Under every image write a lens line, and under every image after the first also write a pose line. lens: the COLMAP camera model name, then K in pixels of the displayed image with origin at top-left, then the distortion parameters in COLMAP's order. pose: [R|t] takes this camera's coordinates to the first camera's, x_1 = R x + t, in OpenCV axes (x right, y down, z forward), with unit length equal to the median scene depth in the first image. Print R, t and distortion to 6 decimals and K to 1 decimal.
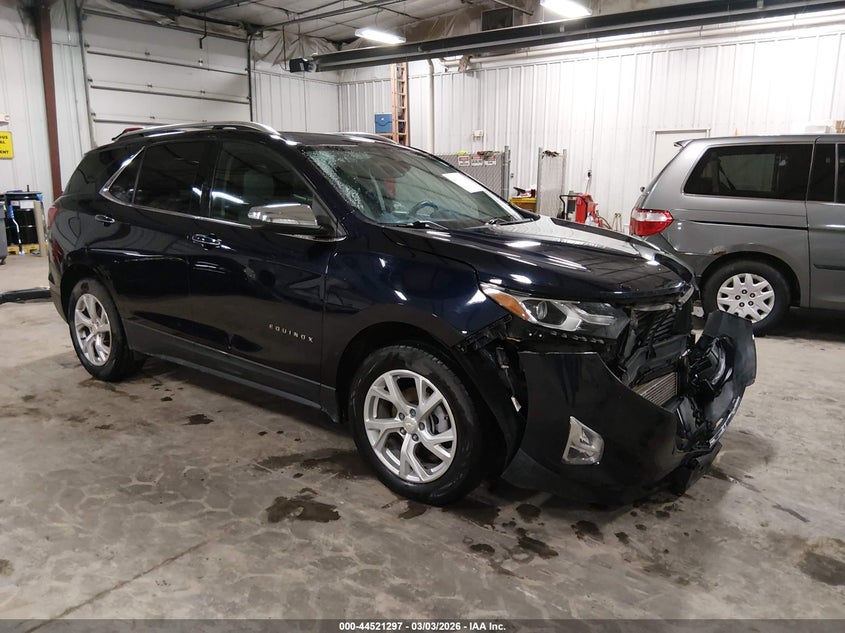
lens RADIAL K [[661.2, 0, 426.0], [0, 661.2, 313.0], [0, 0, 1]] dist [0.091733, -0.161440]
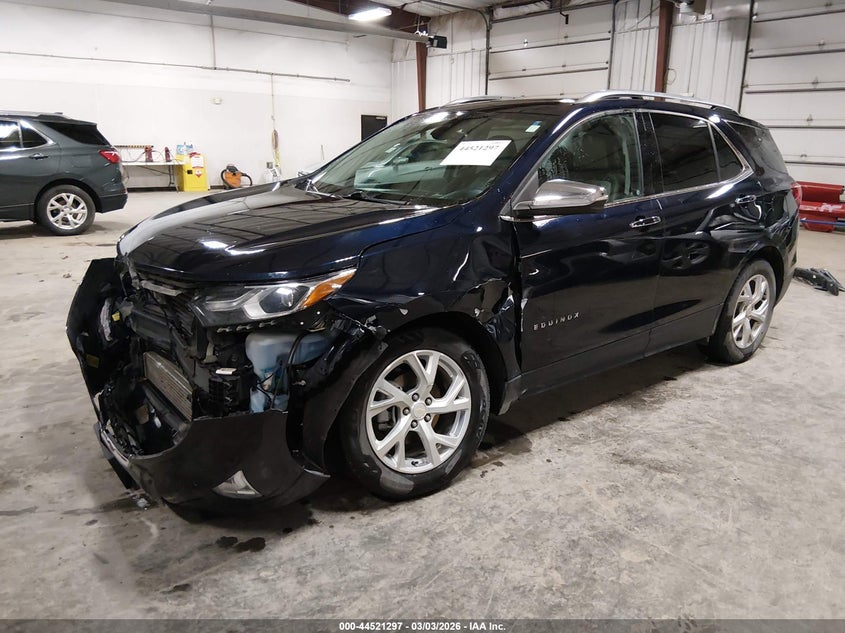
lens RADIAL K [[661.2, 0, 426.0], [0, 661.2, 313.0], [0, 0, 1]] dist [0.091733, -0.161440]
pose [[-0.264247, 0.232497, -0.936012, 1.732896], [-0.221354, 0.929982, 0.293490, -0.490544], [0.938710, 0.284744, -0.194280, 2.384270]]
